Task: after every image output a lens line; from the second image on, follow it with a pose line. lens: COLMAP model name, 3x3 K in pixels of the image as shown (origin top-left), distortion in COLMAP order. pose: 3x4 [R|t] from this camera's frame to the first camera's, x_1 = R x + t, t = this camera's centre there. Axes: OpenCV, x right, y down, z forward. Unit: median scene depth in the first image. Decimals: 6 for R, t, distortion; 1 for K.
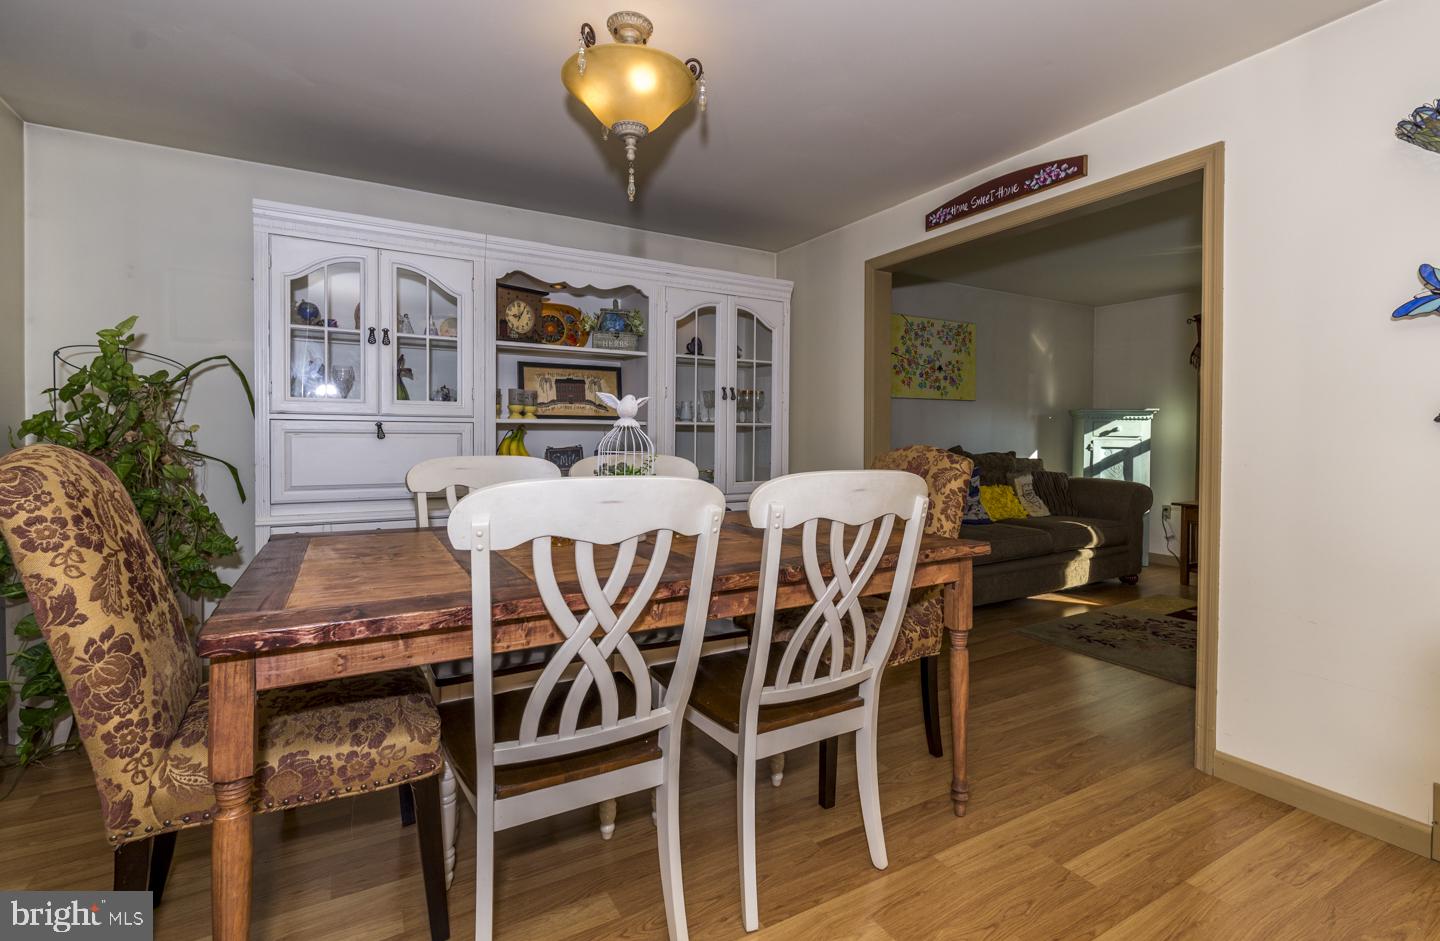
lens RADIAL K [[657.0, 0, 738.8], [0, 657.0, 444.5], [0, 0, 1]] dist [0.002573, 0.000124]
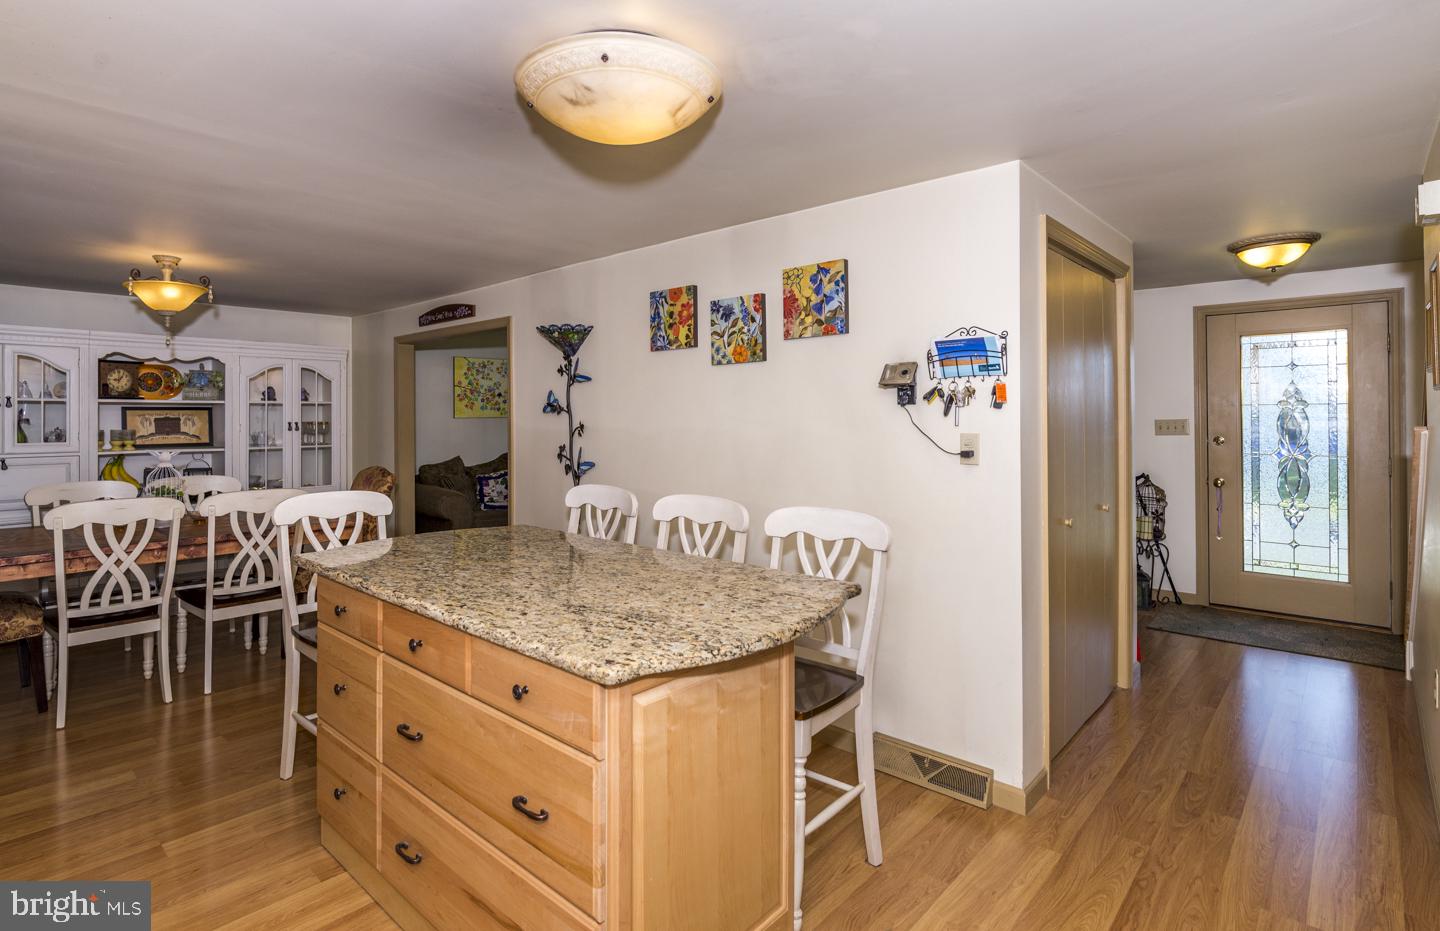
lens RADIAL K [[713.9, 0, 675.5], [0, 713.9, 411.5], [0, 0, 1]] dist [0.003090, -0.000748]
pose [[0.963672, -0.007752, 0.266974, 0.445651], [0.013433, 0.999720, -0.019457, -0.081258], [-0.266749, 0.022336, 0.963507, -0.883084]]
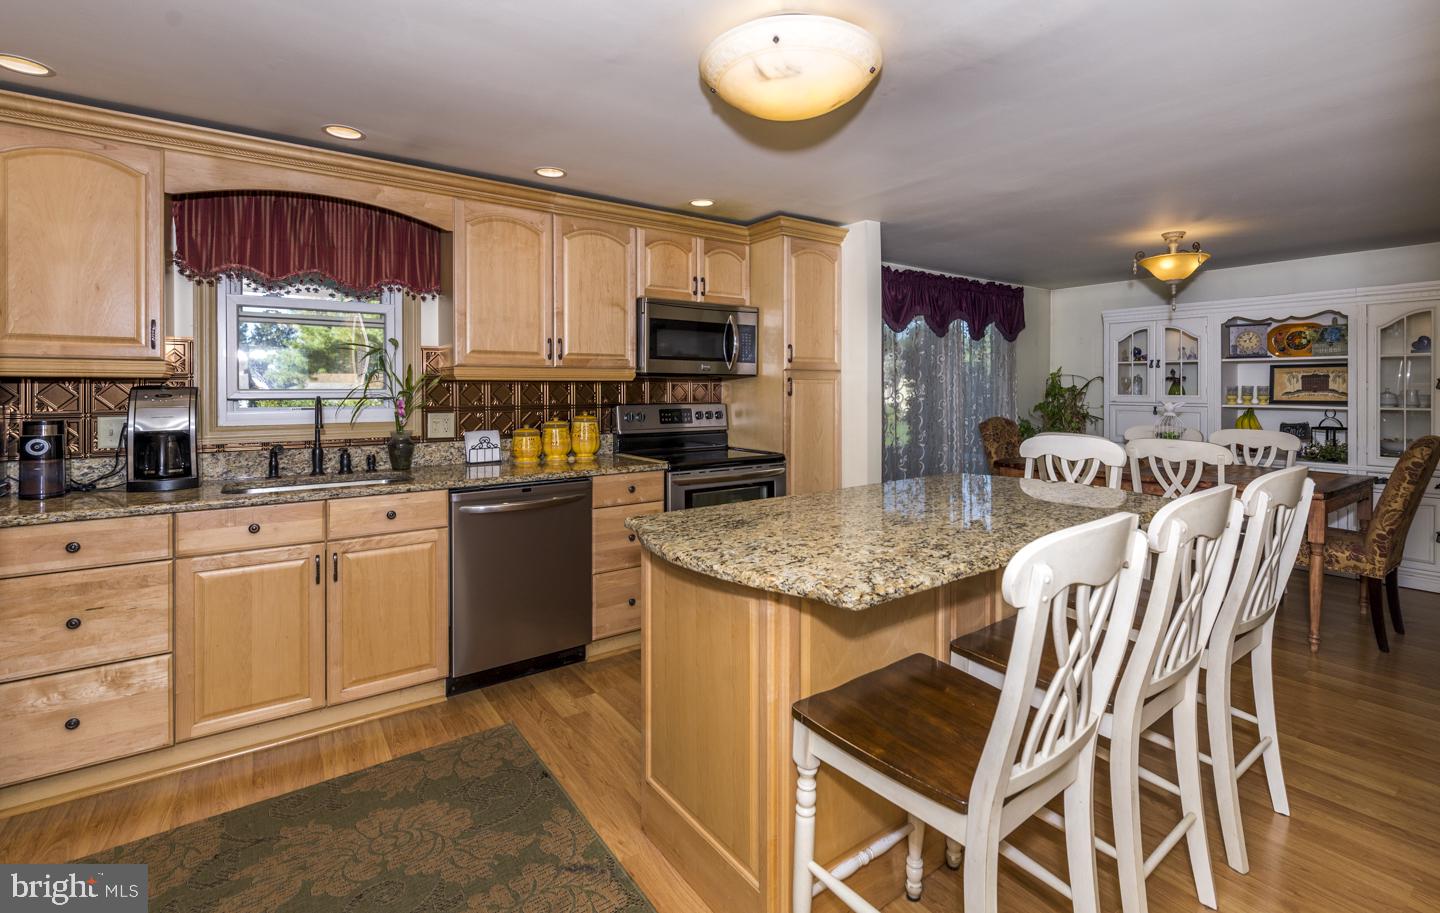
lens RADIAL K [[658.8, 0, 749.6], [0, 658.8, 387.1], [0, 0, 1]] dist [-0.000283, -0.000204]
pose [[0.107459, -0.006031, -0.994191, 1.190033], [-0.011898, 0.999902, -0.007351, -0.057139], [0.994138, 0.012618, 0.107377, -0.405380]]
